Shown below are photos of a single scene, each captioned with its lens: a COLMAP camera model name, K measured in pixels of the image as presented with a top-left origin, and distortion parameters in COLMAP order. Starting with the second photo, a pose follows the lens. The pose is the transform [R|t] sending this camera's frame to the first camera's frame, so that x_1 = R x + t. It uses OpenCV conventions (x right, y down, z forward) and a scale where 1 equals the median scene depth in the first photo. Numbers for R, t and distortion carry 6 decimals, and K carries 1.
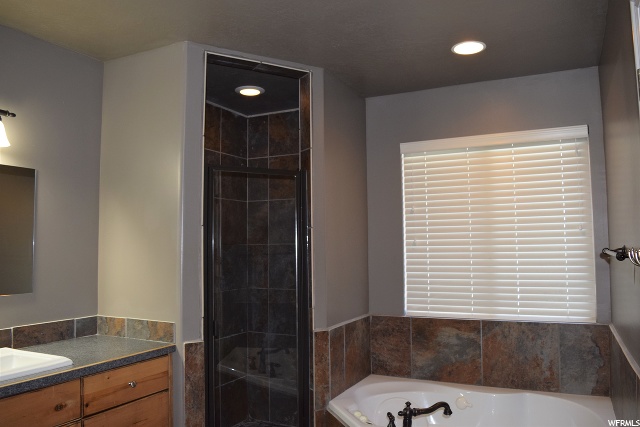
lens RADIAL K [[504.1, 0, 320.0], [0, 504.1, 213.5], [0, 0, 1]] dist [-0.103403, -0.000826]
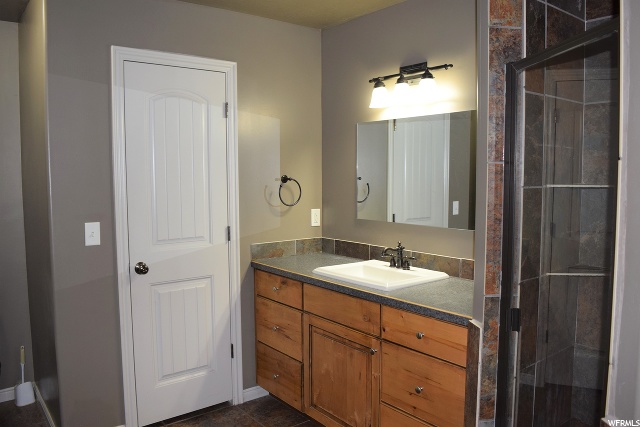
lens RADIAL K [[504.1, 0, 320.0], [0, 504.1, 213.5], [0, 0, 1]] dist [-0.103403, -0.000826]
pose [[-0.441528, 0.080645, -0.893616, 0.576408], [0.063562, 0.996262, 0.058502, 0.049148], [0.894993, -0.030970, -0.445003, 1.345878]]
